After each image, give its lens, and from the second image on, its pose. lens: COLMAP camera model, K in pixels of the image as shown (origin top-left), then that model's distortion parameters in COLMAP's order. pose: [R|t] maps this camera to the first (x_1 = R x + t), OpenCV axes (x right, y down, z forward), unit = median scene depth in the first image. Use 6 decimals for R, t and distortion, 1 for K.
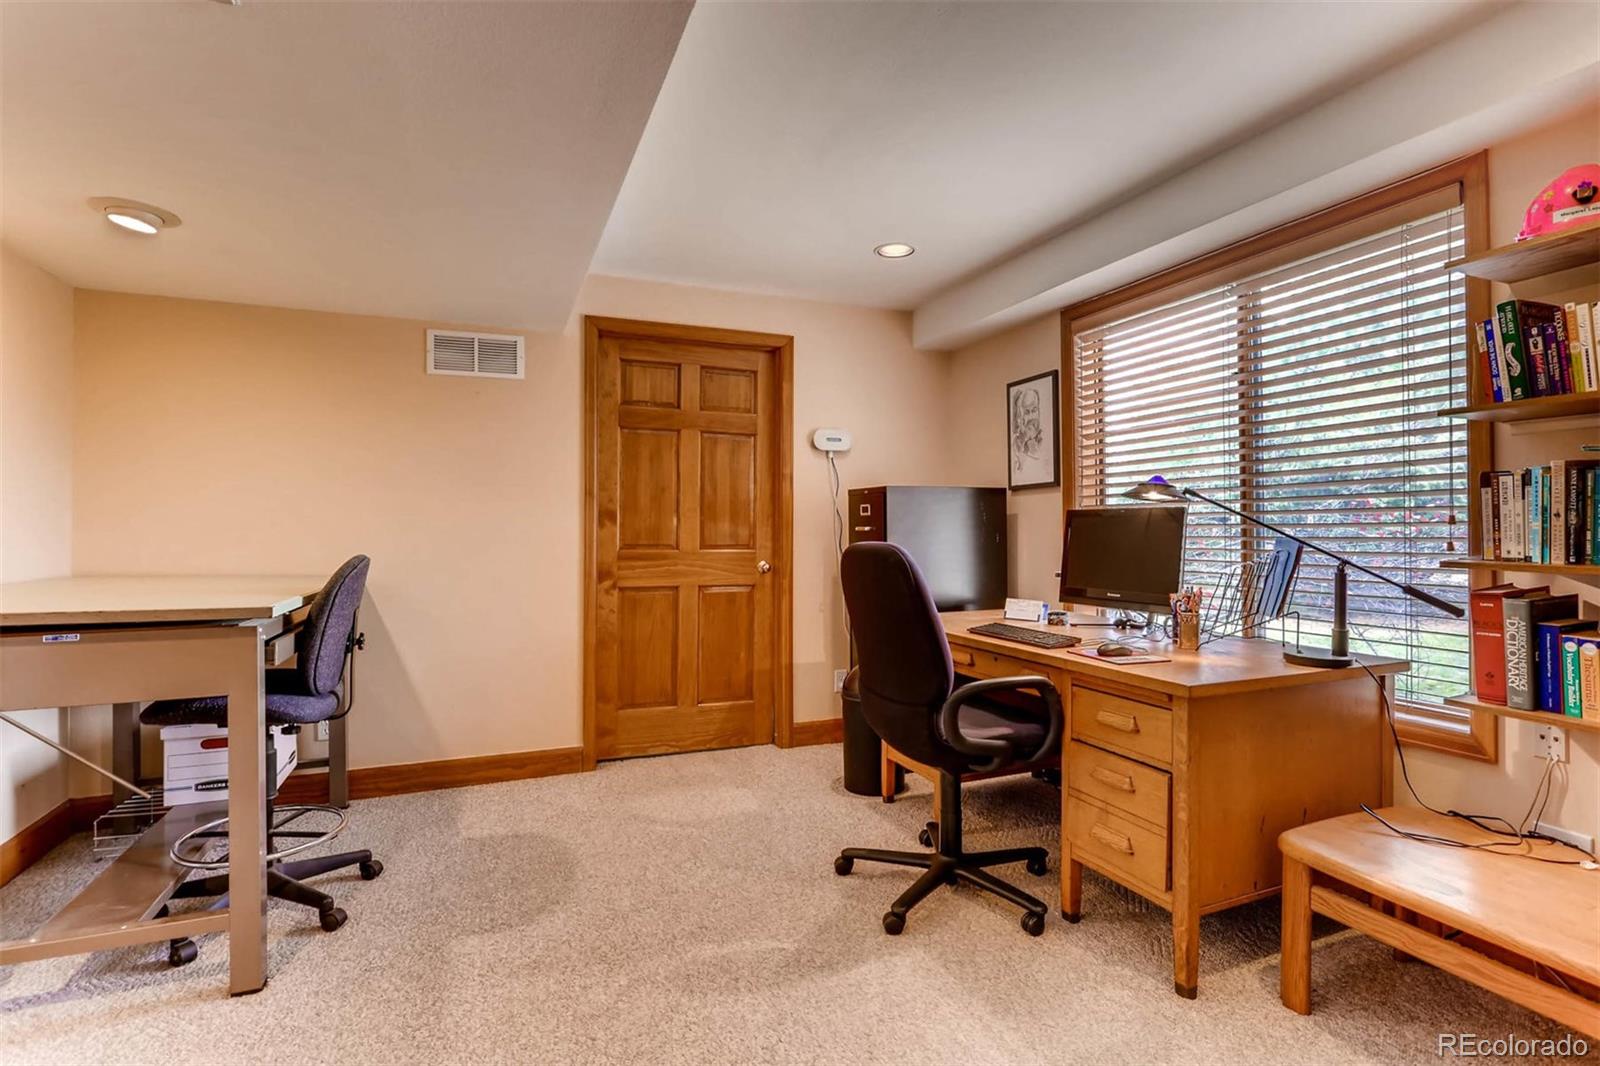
lens RADIAL K [[763.3, 0, 800.0], [0, 763.3, 533.0], [0, 0, 1]] dist [-0.004616, 0.000421]
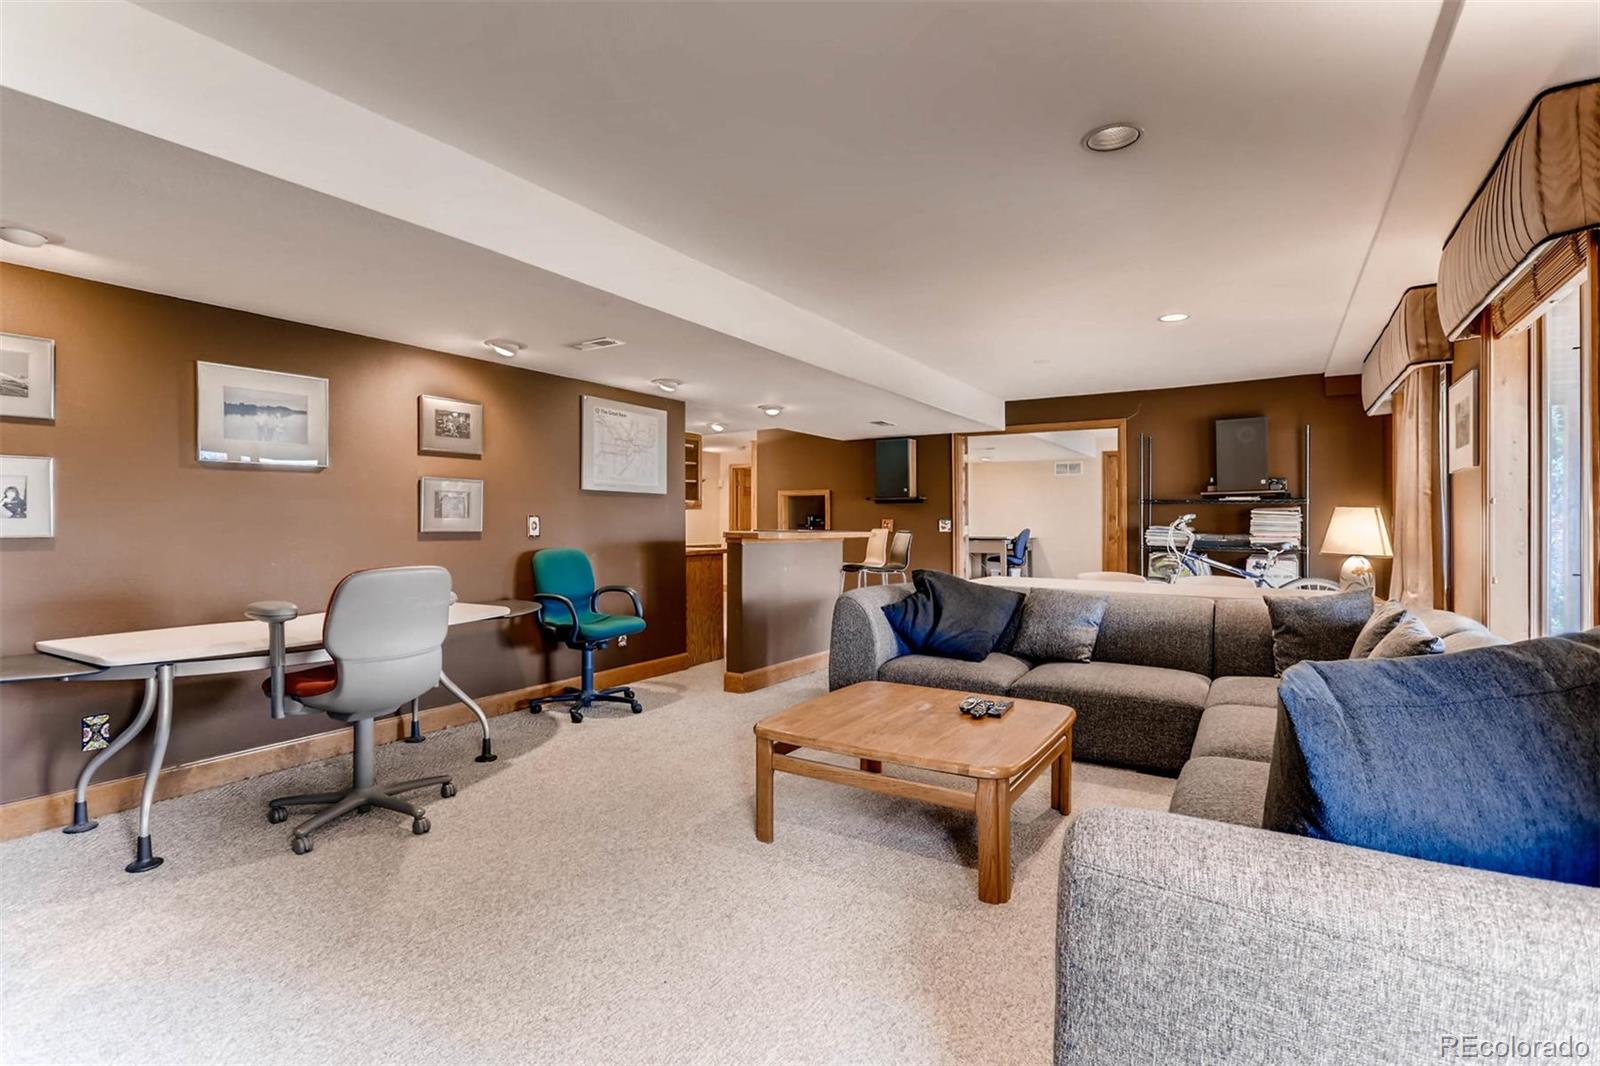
lens RADIAL K [[763.3, 0, 800.0], [0, 763.3, 533.0], [0, 0, 1]] dist [-0.004616, 0.000421]
pose [[0.591780, 0.006652, -0.806072, 1.775410], [0.000212, 0.999965, 0.008408, 0.014650], [0.806099, -0.005146, 0.591758, -2.150999]]
